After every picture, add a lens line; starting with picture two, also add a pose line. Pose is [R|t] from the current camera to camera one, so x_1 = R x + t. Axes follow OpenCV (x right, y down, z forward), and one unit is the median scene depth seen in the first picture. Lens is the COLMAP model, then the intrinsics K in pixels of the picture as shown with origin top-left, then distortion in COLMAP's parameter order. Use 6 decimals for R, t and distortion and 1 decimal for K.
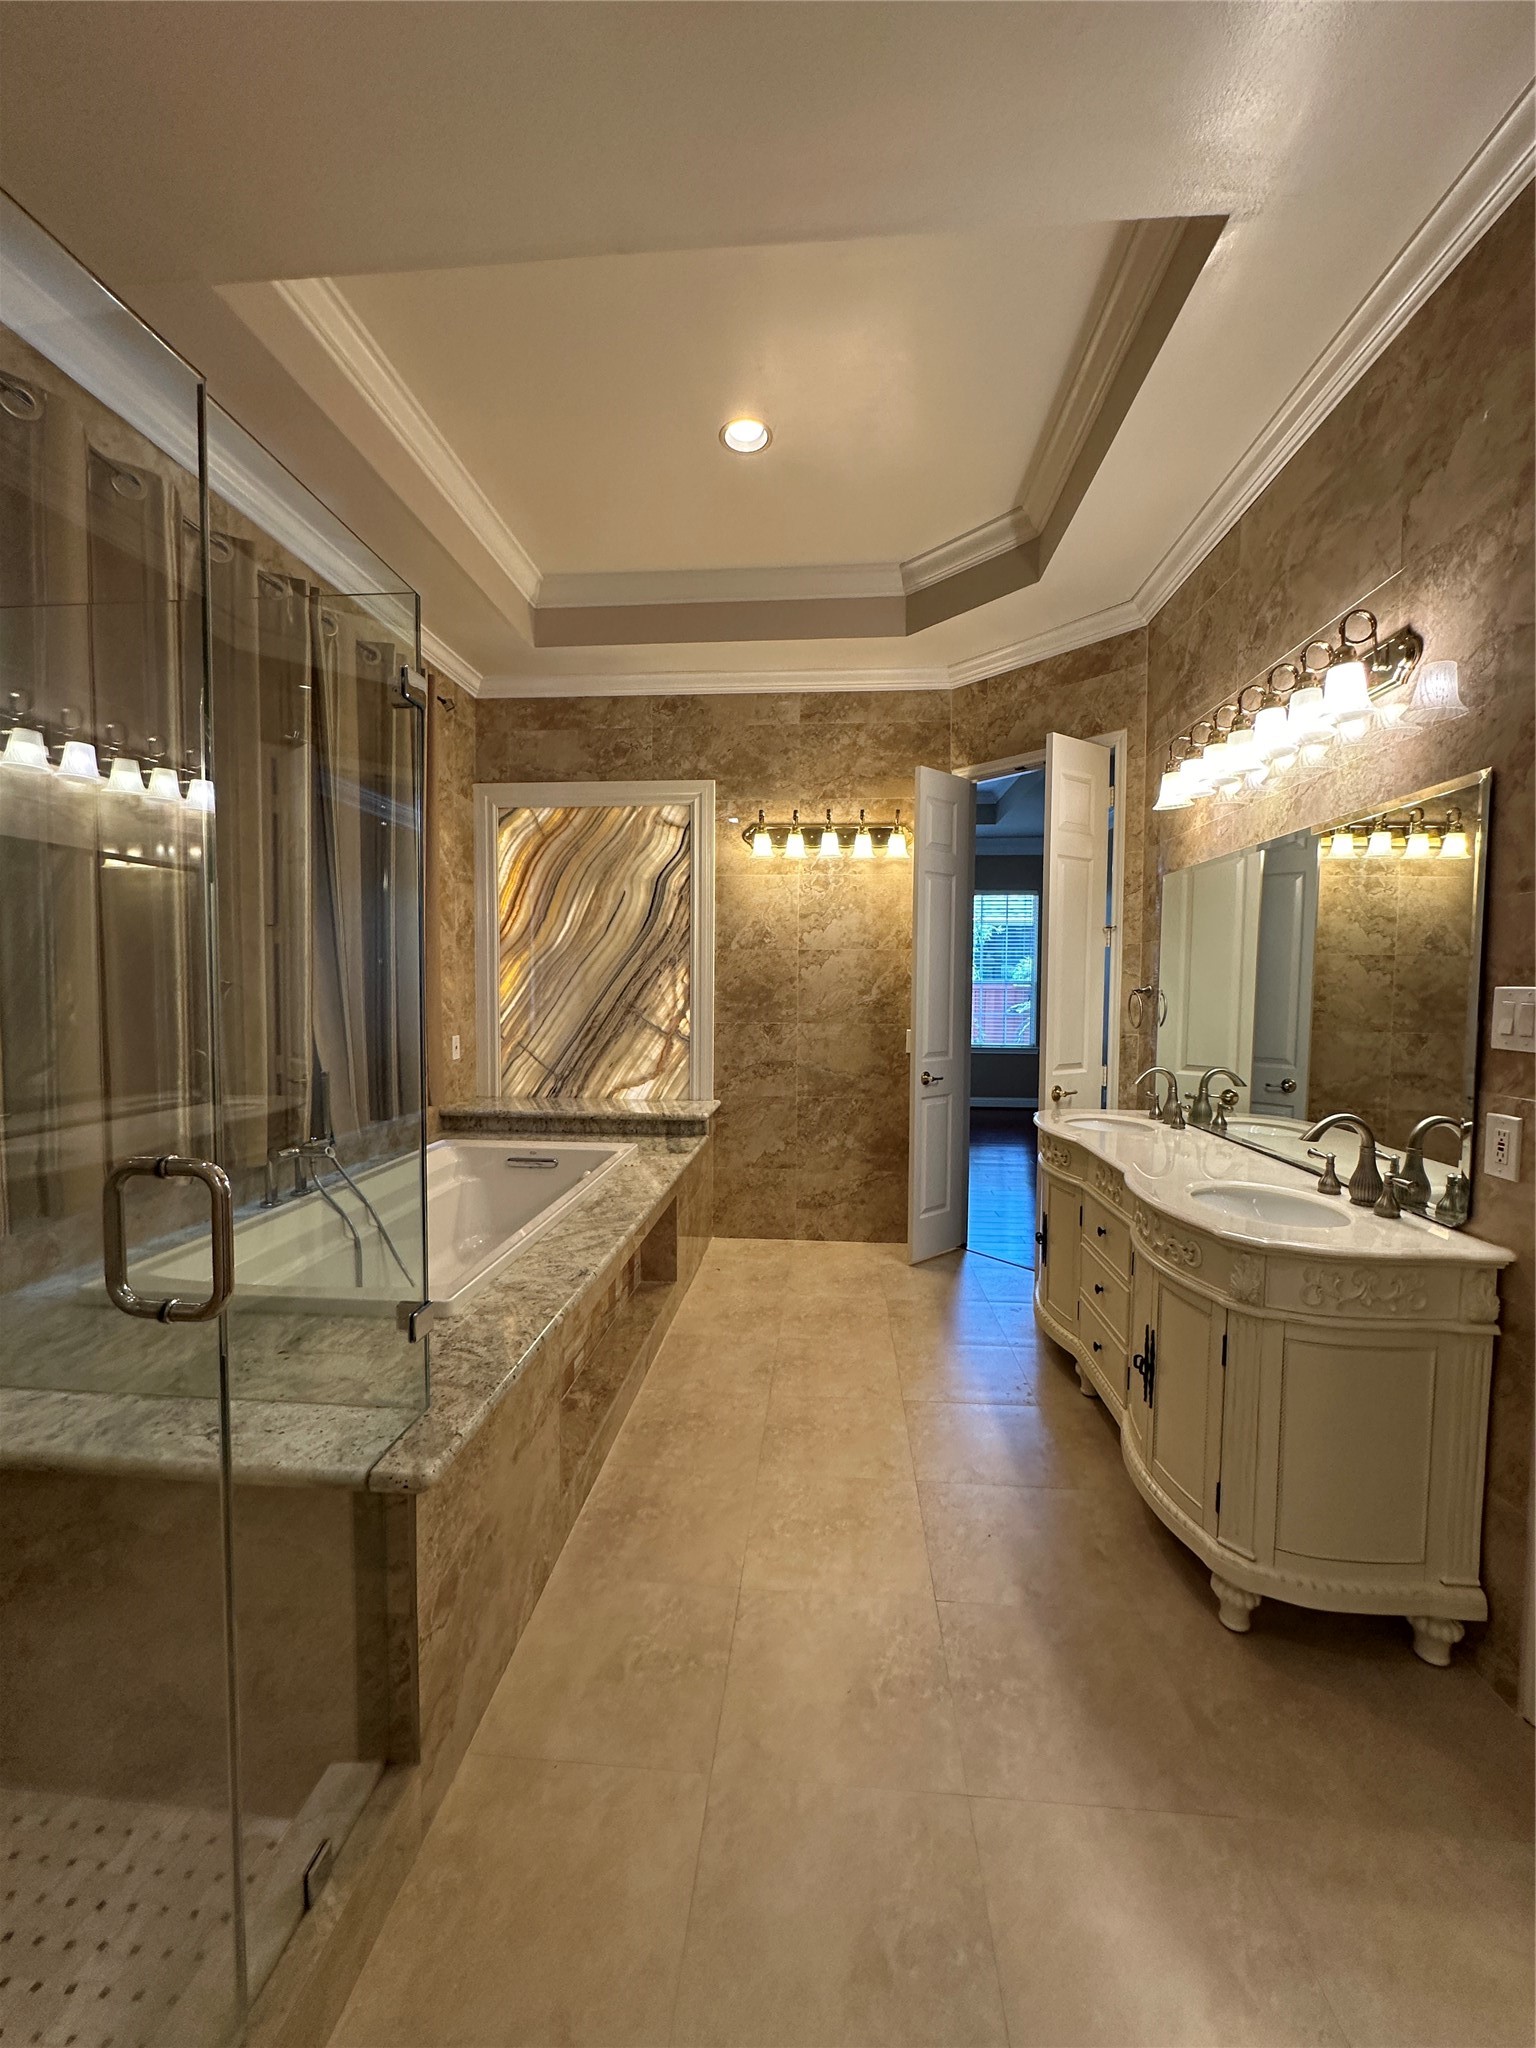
lens RADIAL K [[822.0, 0, 767.0], [0, 822.0, 1023.1], [0, 0, 1]] dist [-0.003689, 0.000543]
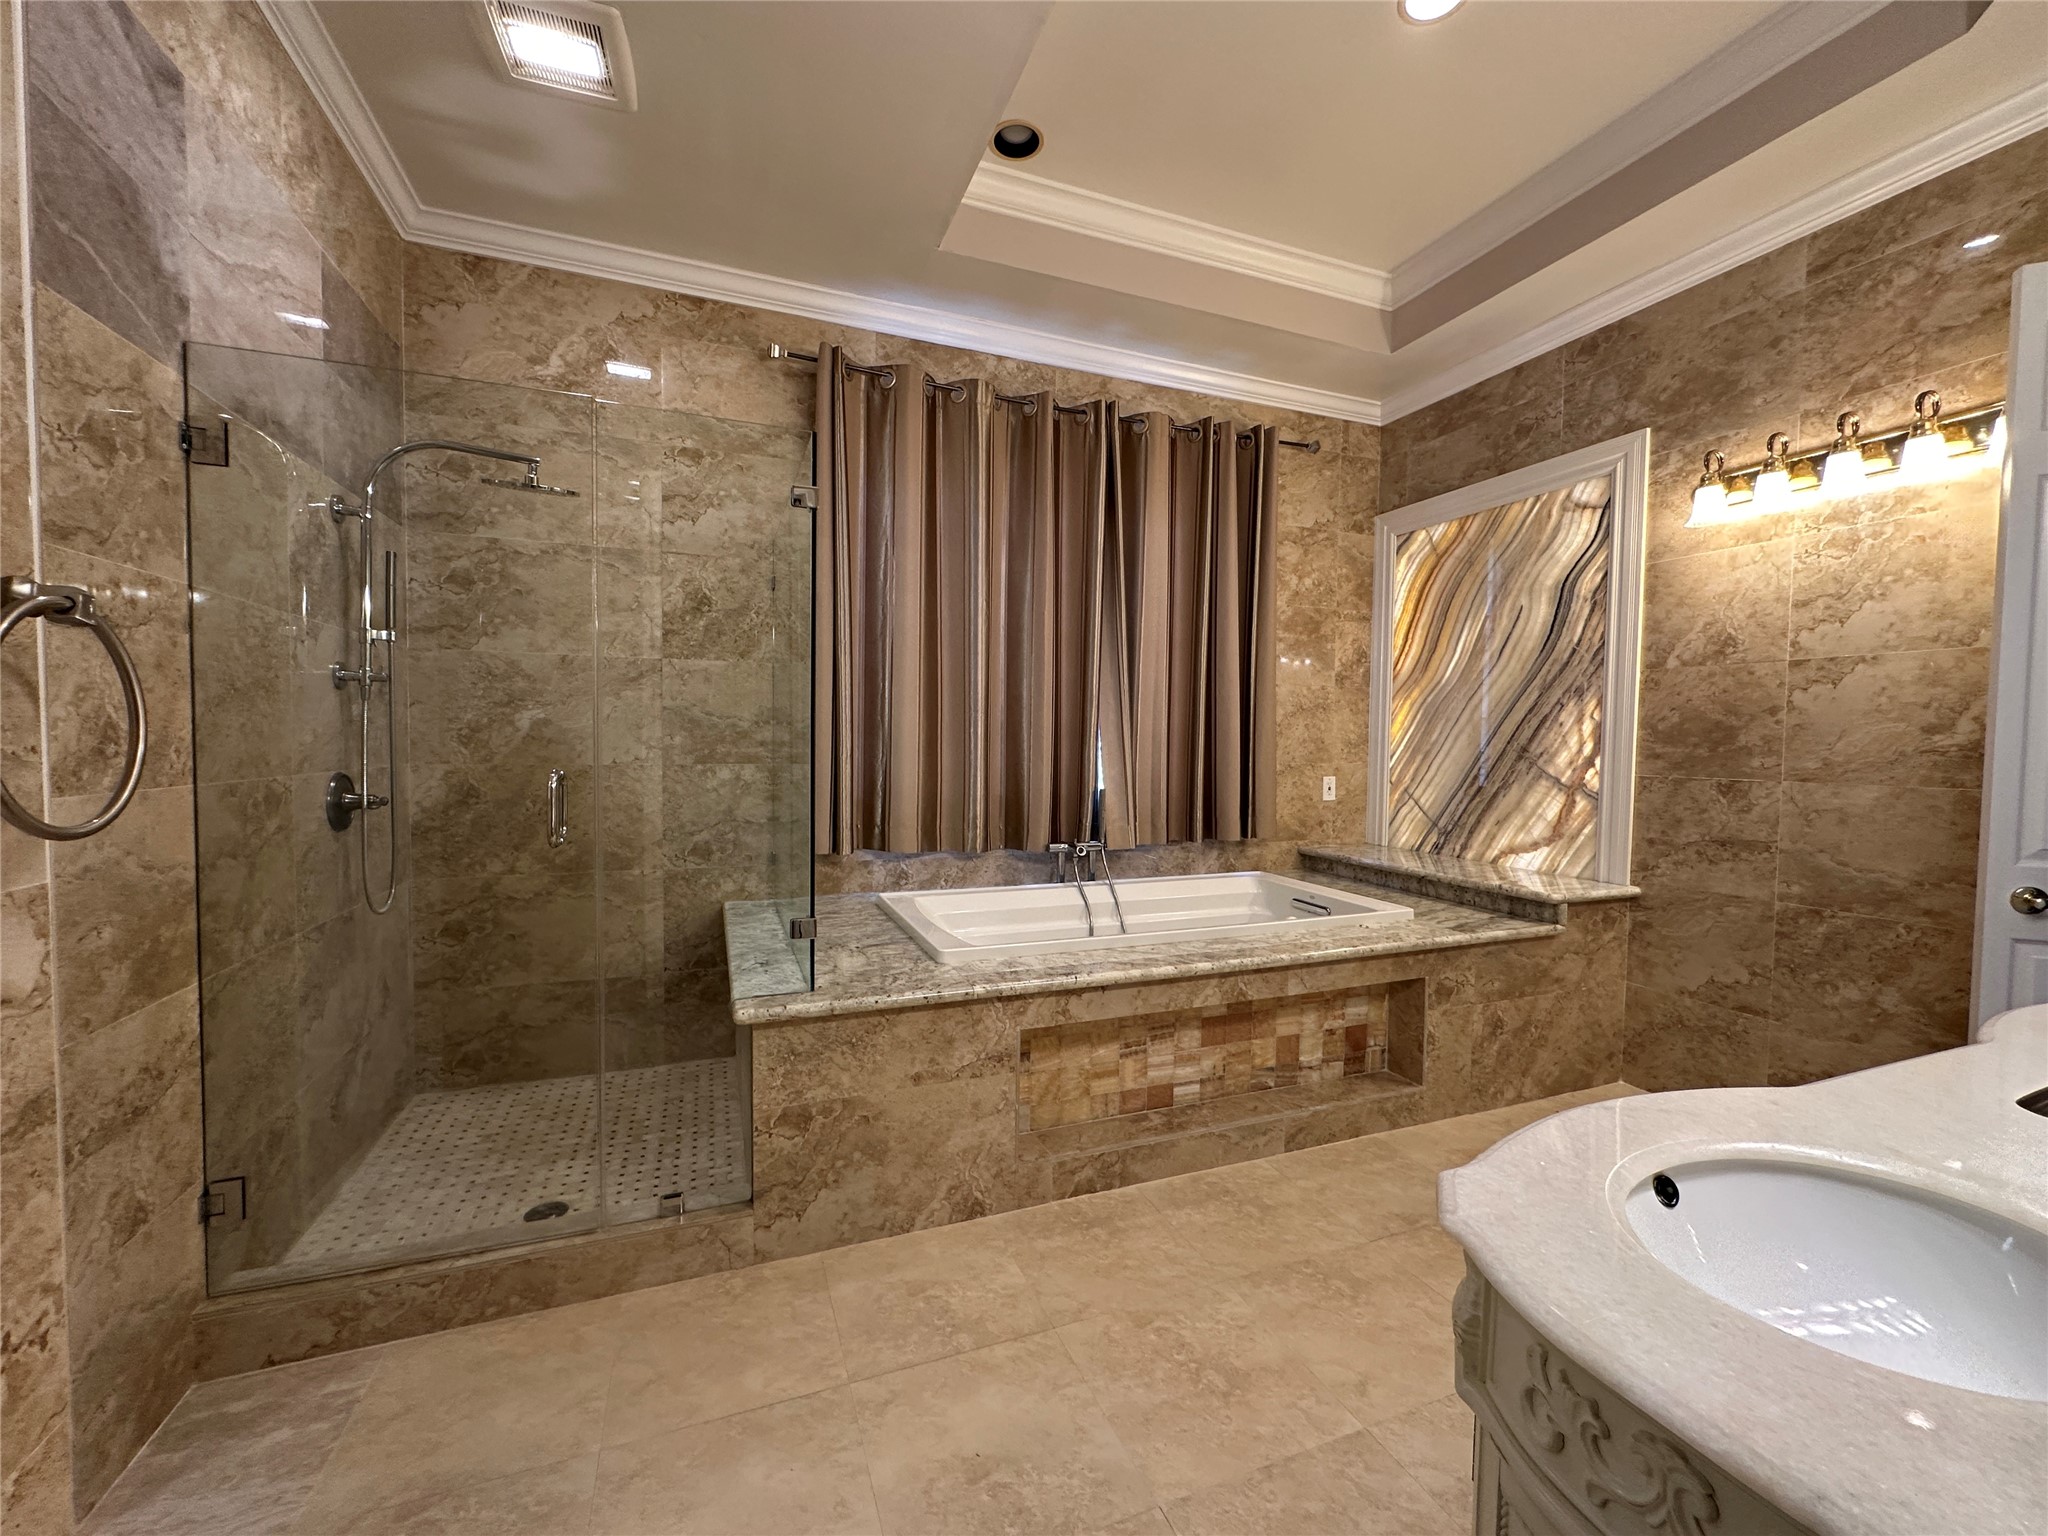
lens RADIAL K [[822.0, 0, 1021.6], [0, 822.0, 768.9], [0, 0, 1]] dist [-0.003689, 0.000543]
pose [[0.429300, 0.032857, -0.902564, 0.342362], [-0.053174, 0.998524, 0.011059, 0.014216], [0.901595, 0.043245, 0.430413, 0.229567]]
